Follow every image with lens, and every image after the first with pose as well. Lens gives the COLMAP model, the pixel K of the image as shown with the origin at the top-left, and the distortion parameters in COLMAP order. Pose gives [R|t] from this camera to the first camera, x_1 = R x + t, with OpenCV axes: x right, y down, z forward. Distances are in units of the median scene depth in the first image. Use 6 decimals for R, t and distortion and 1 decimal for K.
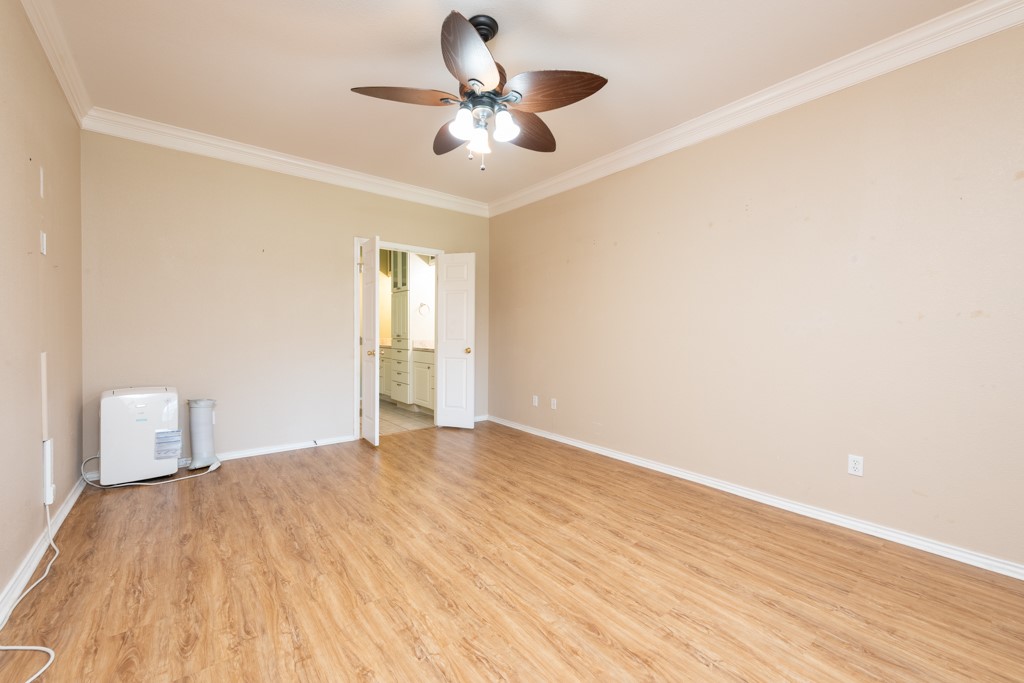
lens RADIAL K [[410.8, 0, 516.3], [0, 410.8, 339.7], [0, 0, 1]] dist [0.016726, -0.005856]
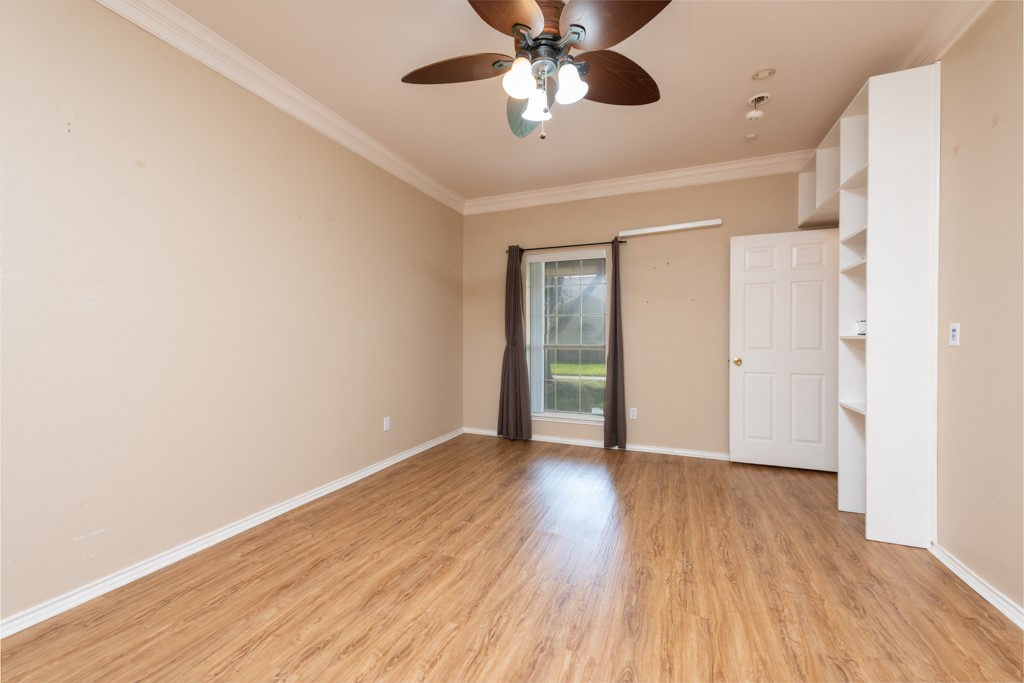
lens RADIAL K [[410.8, 0, 516.3], [0, 410.8, 339.7], [0, 0, 1]] dist [0.016726, -0.005856]
pose [[-0.497923, -0.013712, 0.867113, -0.756450], [0.007245, 0.999774, 0.019971, -0.026350], [-0.867191, 0.016226, -0.497712, 1.448736]]
